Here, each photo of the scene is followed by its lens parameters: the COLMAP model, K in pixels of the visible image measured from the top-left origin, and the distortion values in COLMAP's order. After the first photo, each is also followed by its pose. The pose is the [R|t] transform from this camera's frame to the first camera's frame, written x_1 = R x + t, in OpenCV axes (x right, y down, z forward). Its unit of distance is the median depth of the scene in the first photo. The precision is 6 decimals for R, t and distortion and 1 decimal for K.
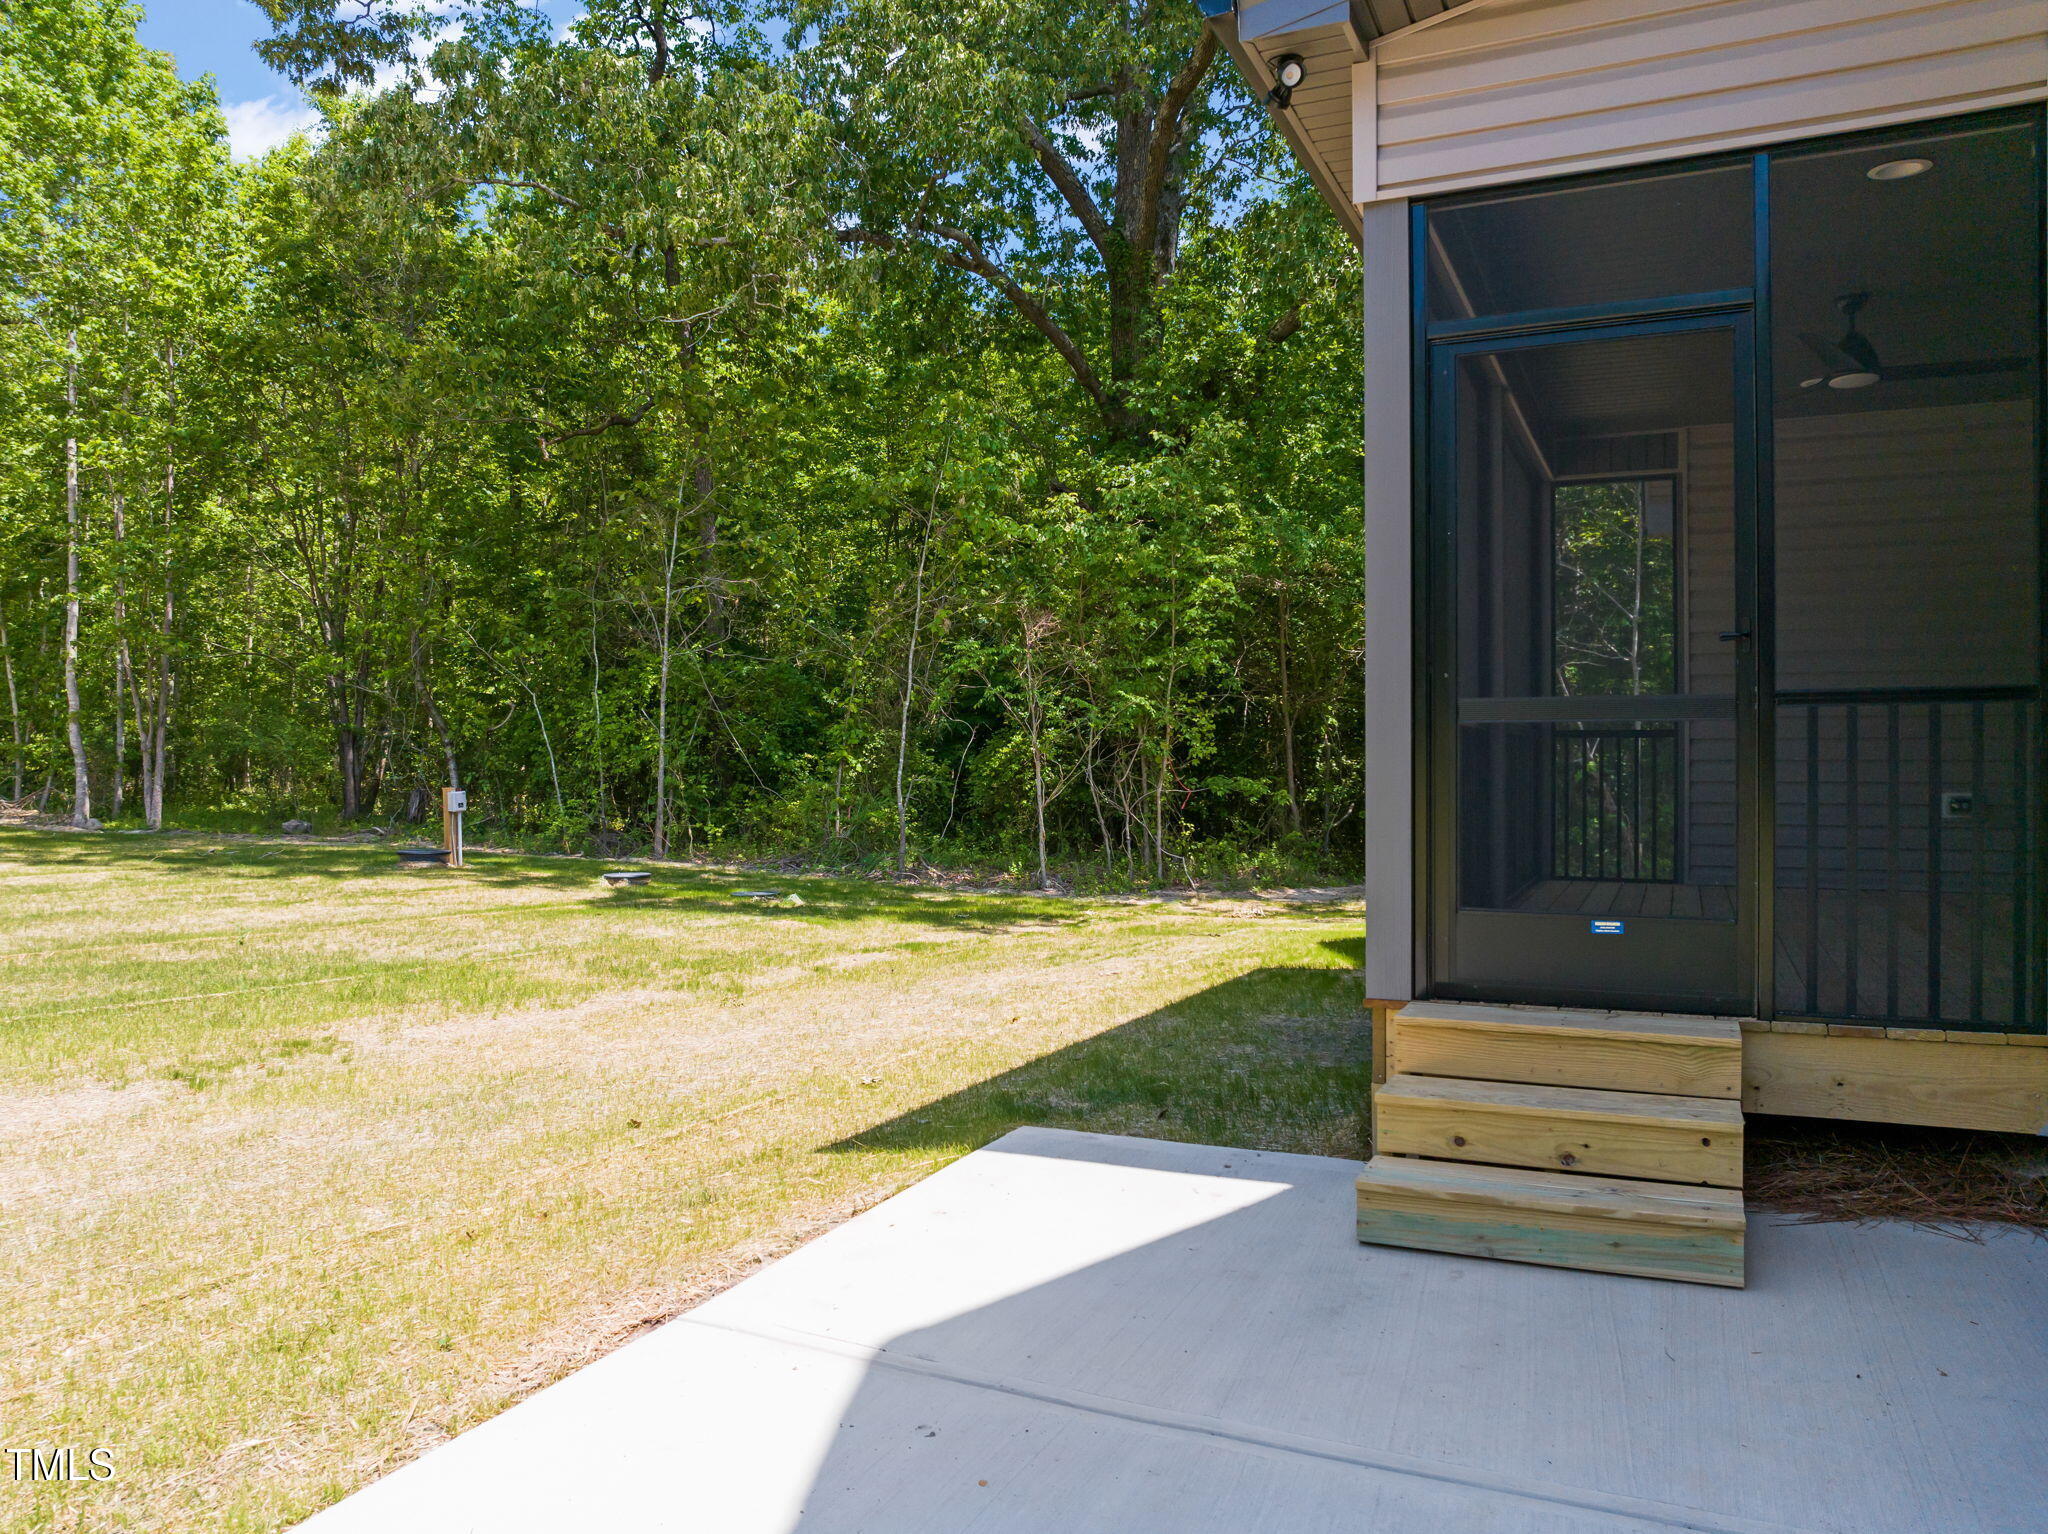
lens RADIAL K [[1429.5, 0, 1024.0], [0, 1429.5, 767.0], [0, 0, 1]] dist [-0.046749, 0.004855]
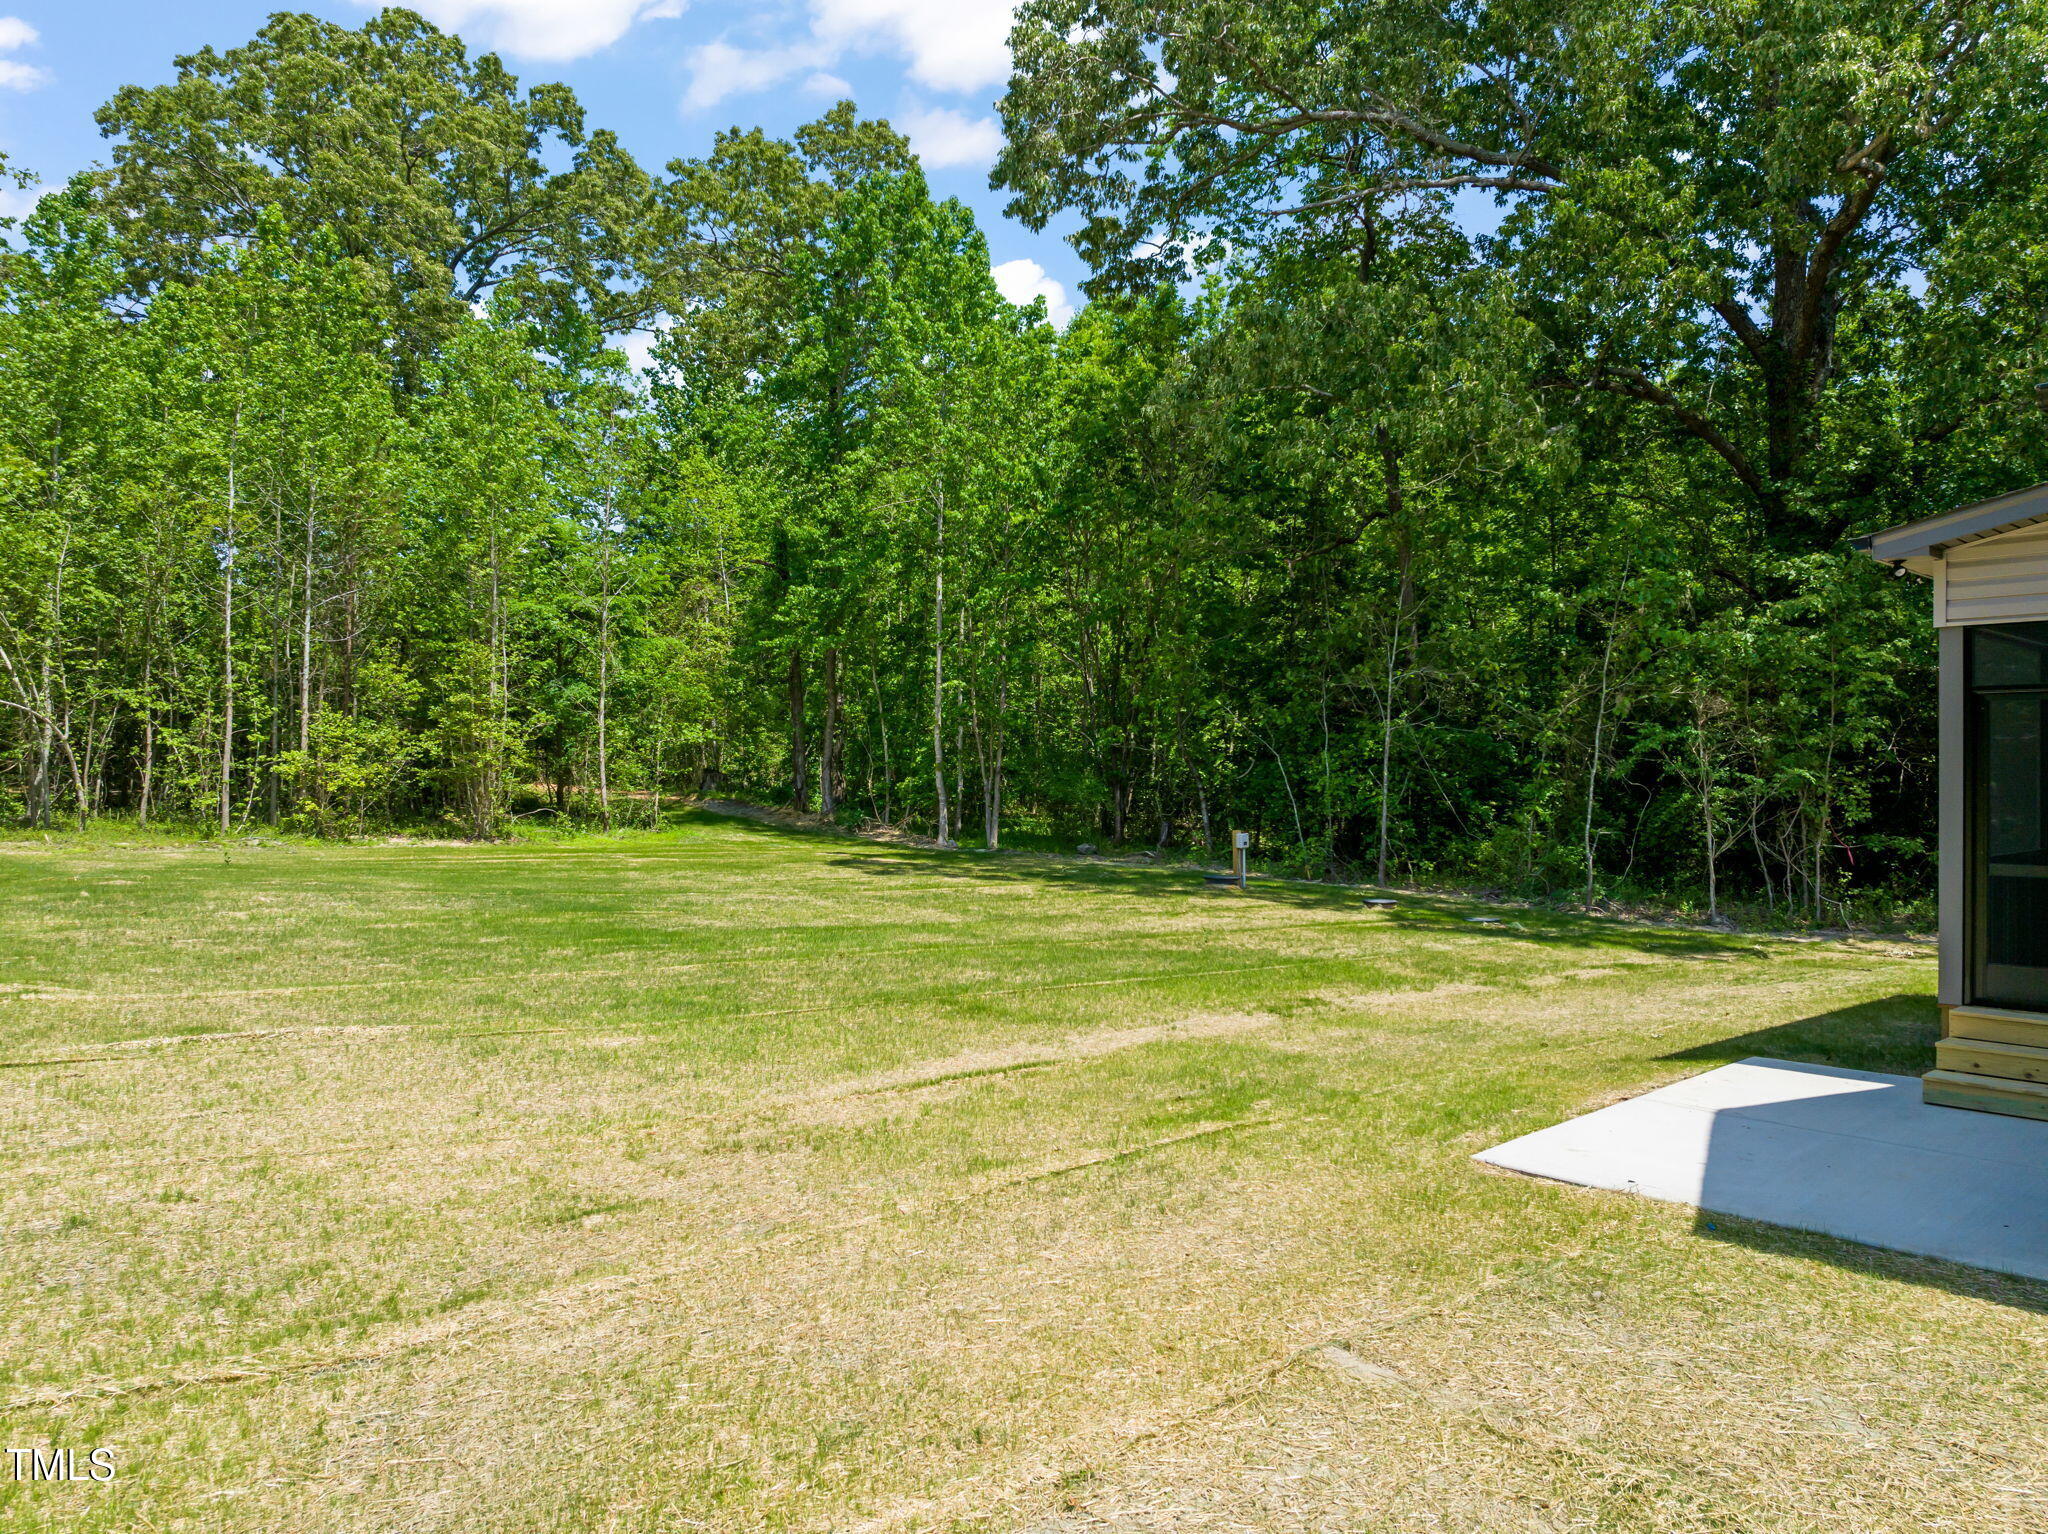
lens RADIAL K [[1429.5, 0, 1024.0], [0, 1429.5, 767.0], [0, 0, 1]] dist [-0.046749, 0.004855]
pose [[0.915376, 0.004970, -0.402569, -0.042427], [-0.007289, 0.999964, -0.004229, -0.043005], [0.402534, 0.006805, 0.915380, -0.370018]]
